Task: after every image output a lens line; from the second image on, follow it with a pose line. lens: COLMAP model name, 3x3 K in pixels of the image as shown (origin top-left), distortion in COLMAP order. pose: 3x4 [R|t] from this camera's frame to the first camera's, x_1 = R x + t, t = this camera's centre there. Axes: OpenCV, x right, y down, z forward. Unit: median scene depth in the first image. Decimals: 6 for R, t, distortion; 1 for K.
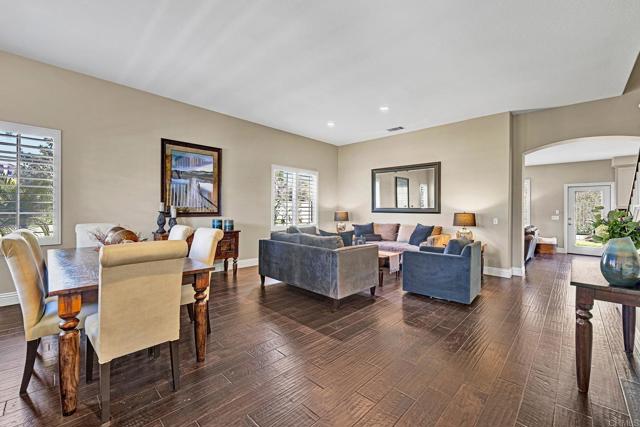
lens RADIAL K [[242.0, 0, 310.1], [0, 242.0, 207.1], [0, 0, 1]] dist [-0.005279, 0.000076]
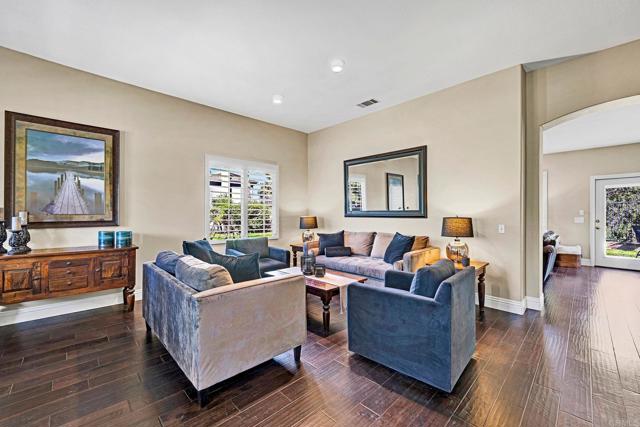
lens RADIAL K [[260.1, 0, 316.9], [0, 260.1, 211.4], [0, 0, 1]] dist [-0.005425, -0.000366]
pose [[0.999606, -0.013807, 0.024440, 0.198666], [0.013698, 0.999895, 0.004627, -0.001141], [-0.024501, -0.004291, 0.999691, 0.243000]]
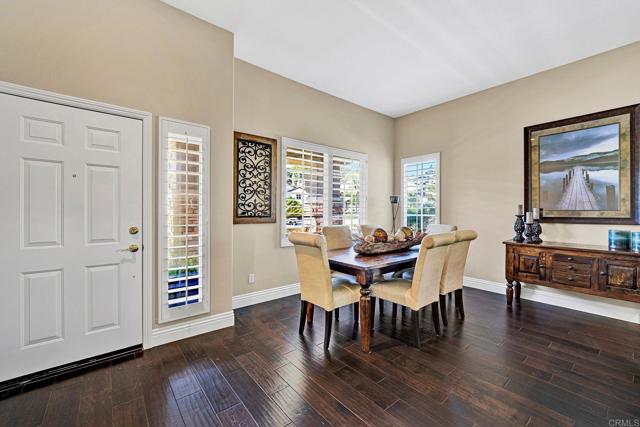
lens RADIAL K [[260.1, 0, 322.5], [0, 260.1, 210.4], [0, 0, 1]] dist [-0.005425, -0.000366]
pose [[-0.037307, -0.009423, -0.999259, 0.264659], [0.012806, 0.999869, -0.009907, -0.000442], [0.999222, -0.013166, -0.037182, 0.305257]]
